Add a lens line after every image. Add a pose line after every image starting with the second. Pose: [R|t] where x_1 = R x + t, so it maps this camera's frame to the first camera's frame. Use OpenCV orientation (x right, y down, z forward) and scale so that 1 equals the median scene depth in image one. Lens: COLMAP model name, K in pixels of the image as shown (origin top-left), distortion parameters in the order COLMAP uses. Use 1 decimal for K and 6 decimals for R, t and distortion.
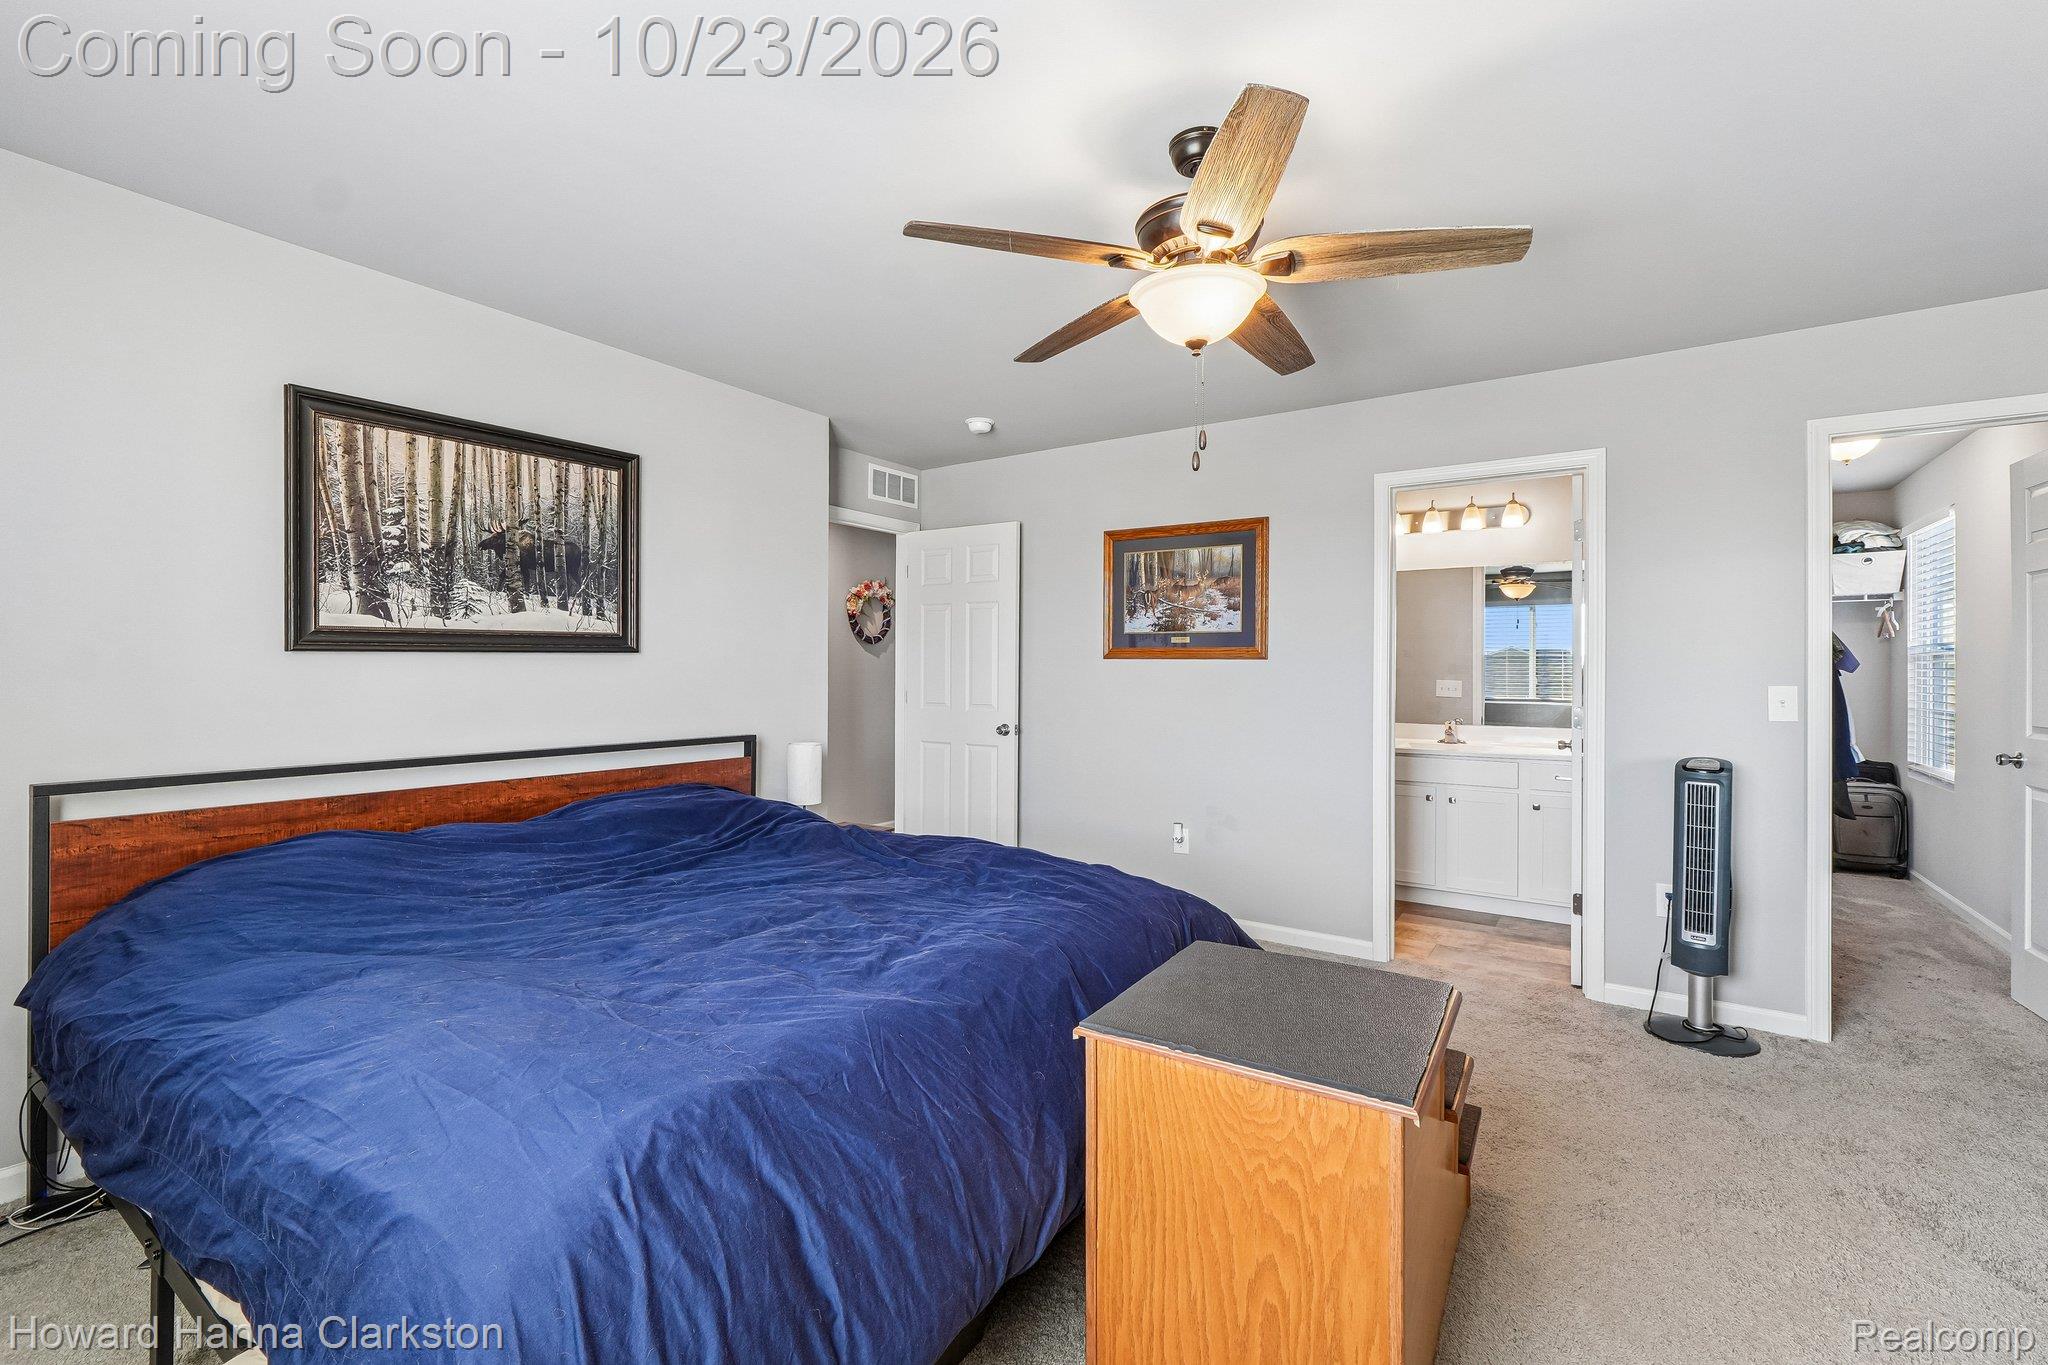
lens RADIAL K [[864.2, 0, 1027.1], [0, 864.2, 681.0], [0, 0, 1]] dist [-0.003508, 0.000021]
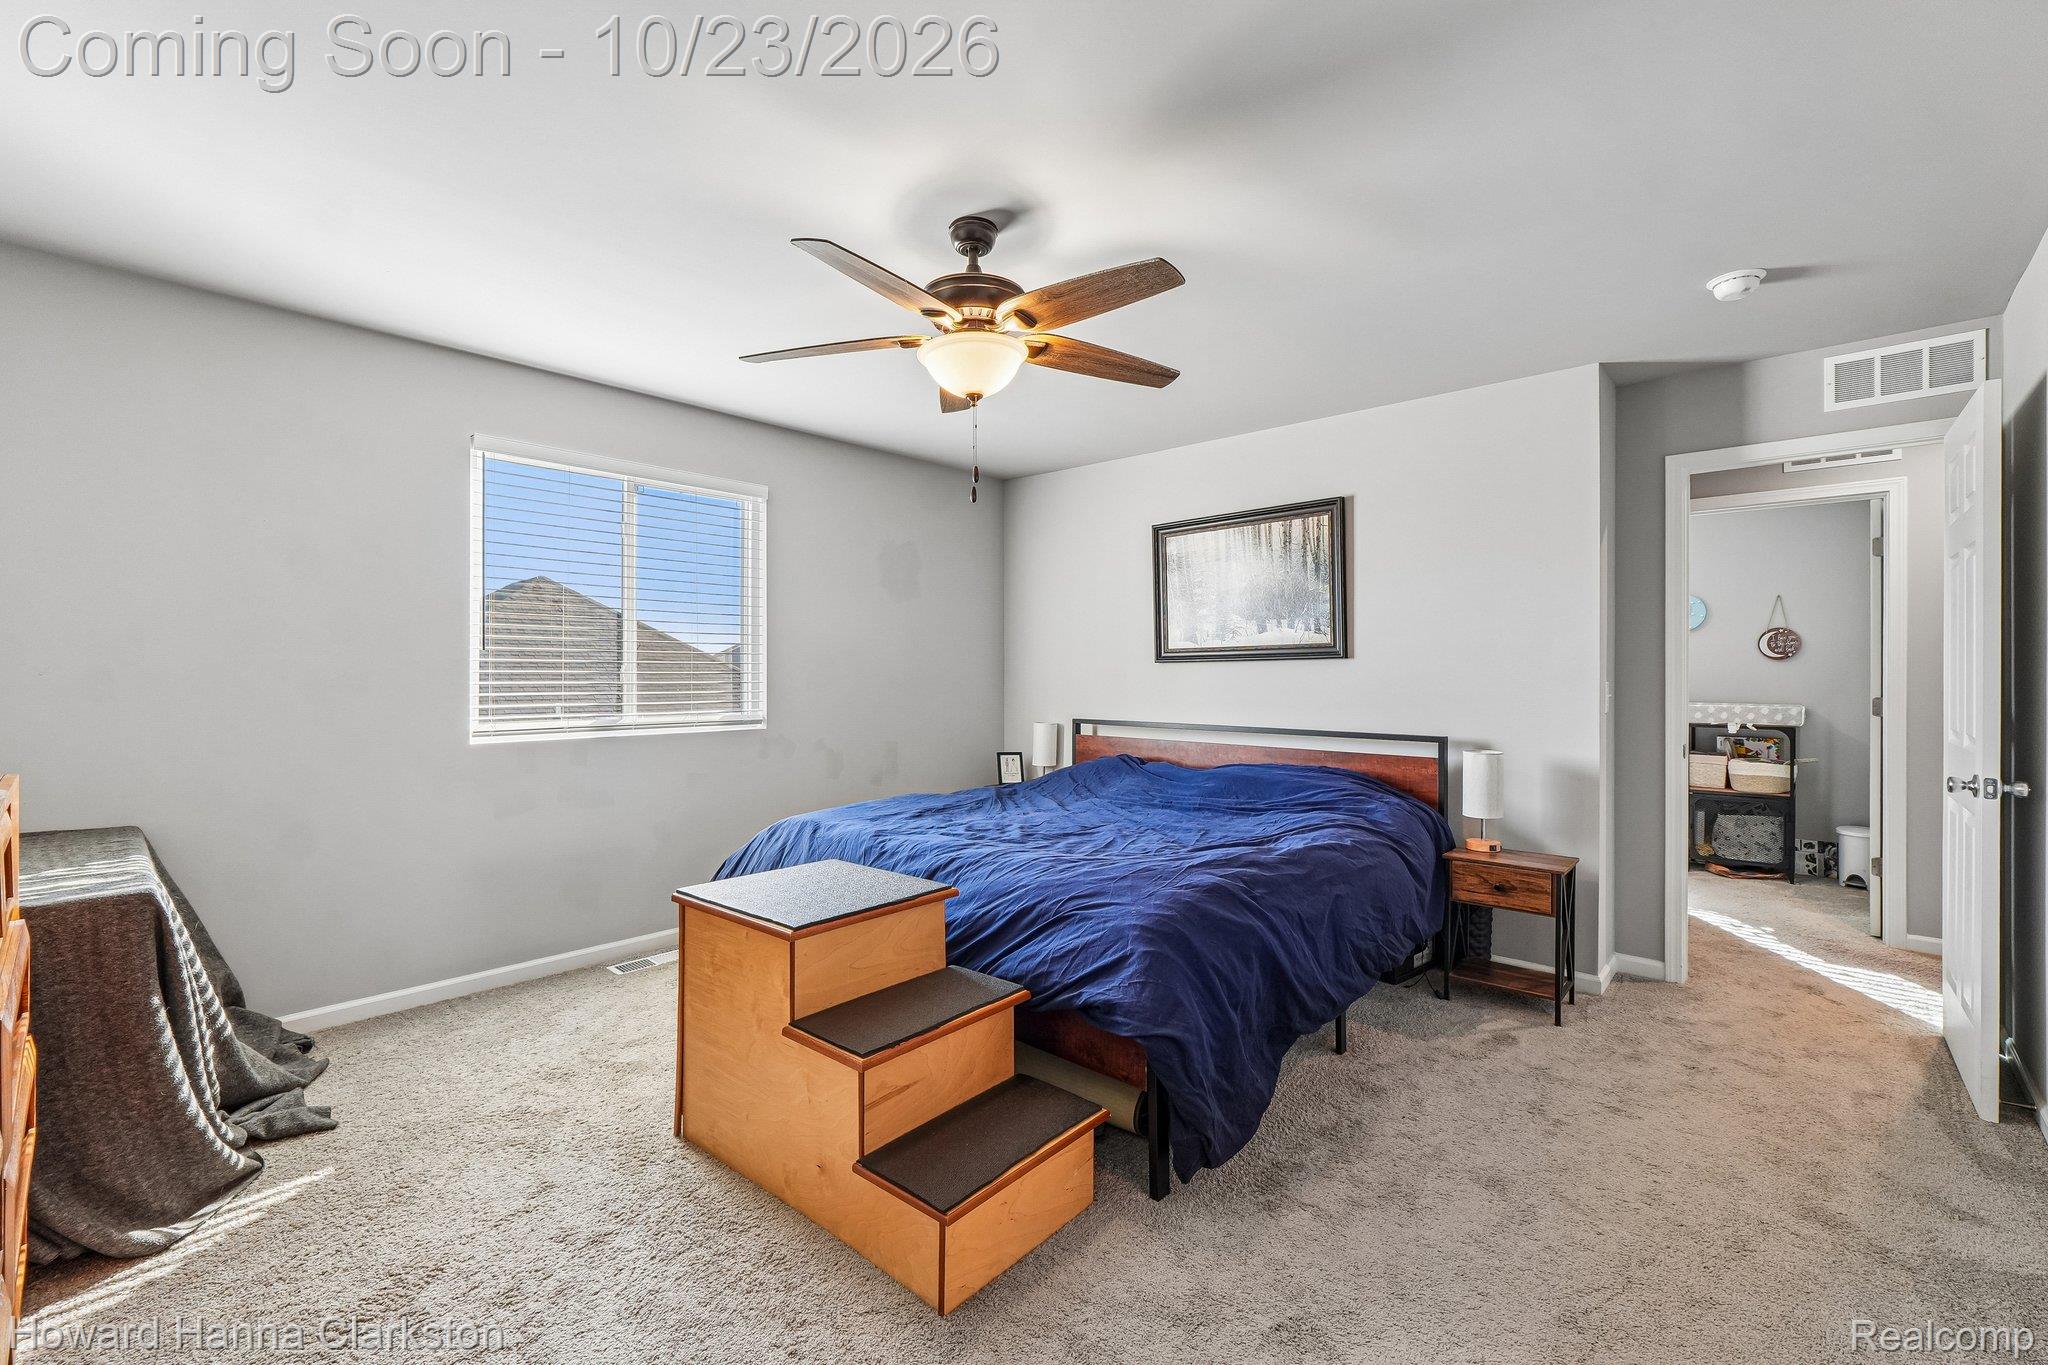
lens RADIAL K [[864.2, 0, 1031.8], [0, 864.2, 677.3], [0, 0, 1]] dist [-0.003508, 0.000021]
pose [[-0.120686, 0.008786, -0.992652, 0.836382], [-0.008460, 0.999915, 0.009879, -0.014852], [0.992655, 0.009590, -0.120601, 0.732709]]
